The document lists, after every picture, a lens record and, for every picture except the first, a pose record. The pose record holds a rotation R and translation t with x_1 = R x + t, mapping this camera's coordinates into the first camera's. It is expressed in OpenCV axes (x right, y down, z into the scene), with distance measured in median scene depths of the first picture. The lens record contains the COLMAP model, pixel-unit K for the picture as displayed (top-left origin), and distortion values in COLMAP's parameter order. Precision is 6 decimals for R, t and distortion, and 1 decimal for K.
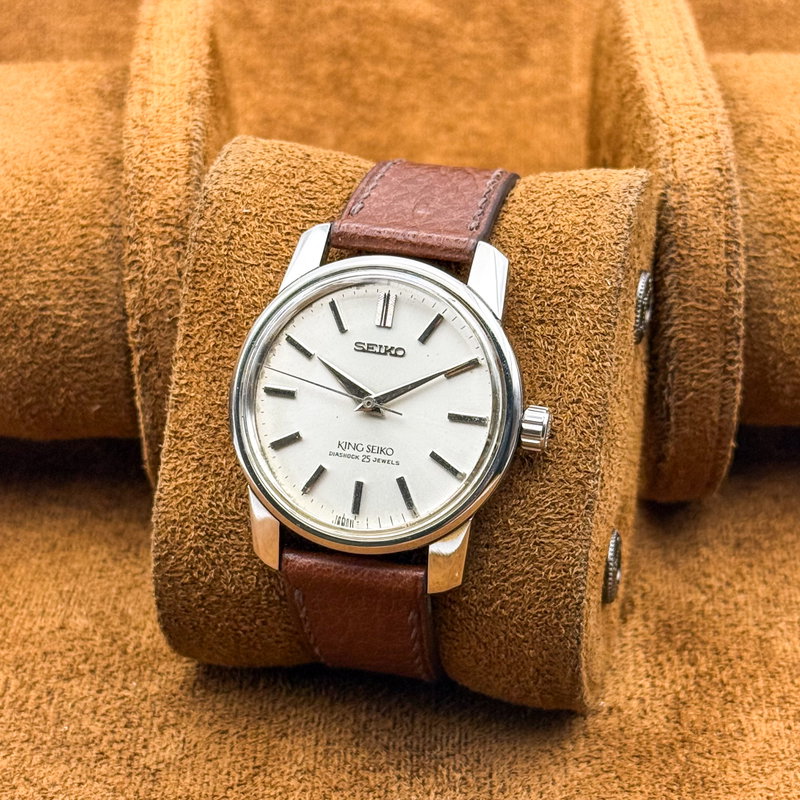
lens RADIAL K [[2328.1, 0, 400.0], [0, 2328.1, 400.0], [0, 0, 1]] dist [0.006480, 0.752422]
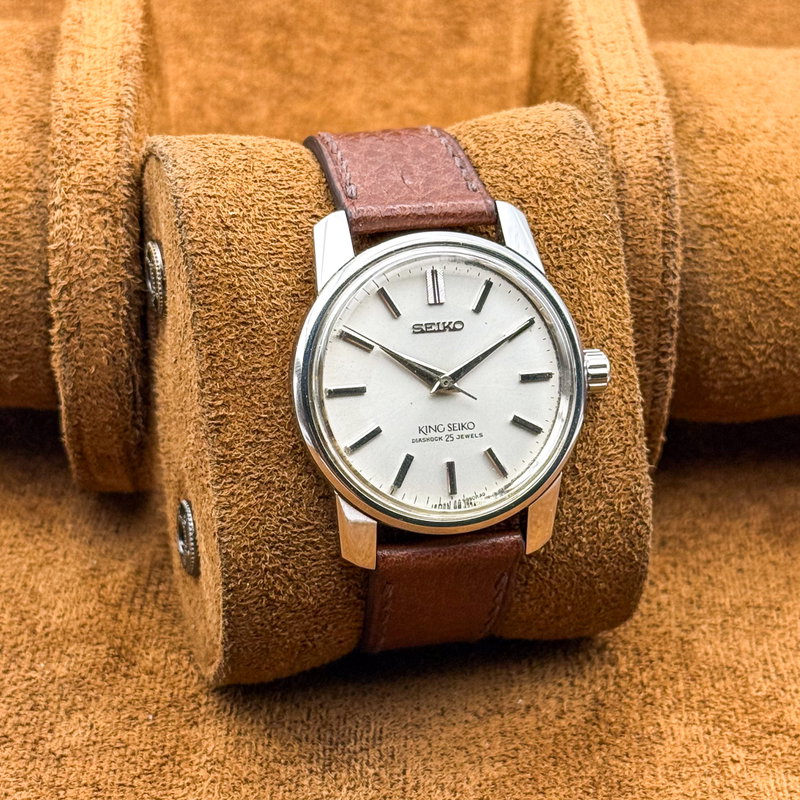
lens RADIAL K [[2328.1, 0, 400.0], [0, 2328.1, 400.0], [0, 0, 1]] dist [0.006480, 0.752422]
pose [[0.877445, -0.217991, 0.427283, -0.438645], [0.192244, 0.975915, 0.103109, -0.093657], [-0.439469, -0.008330, 0.898219, 0.115878]]
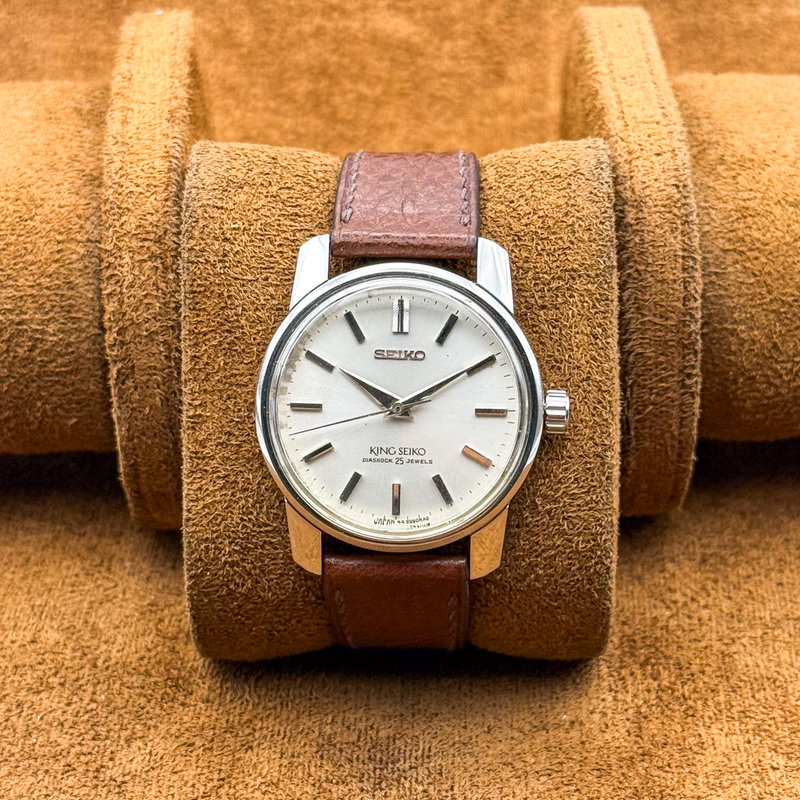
lens RADIAL K [[2328.1, 0, 400.0], [0, 2328.1, 400.0], [0, 0, 1]] dist [0.006480, 0.752422]
pose [[0.976999, -0.128273, 0.170347, -0.181642], [0.111256, 0.988125, 0.105976, -0.108097], [-0.181918, -0.084586, 0.979669, -0.013257]]
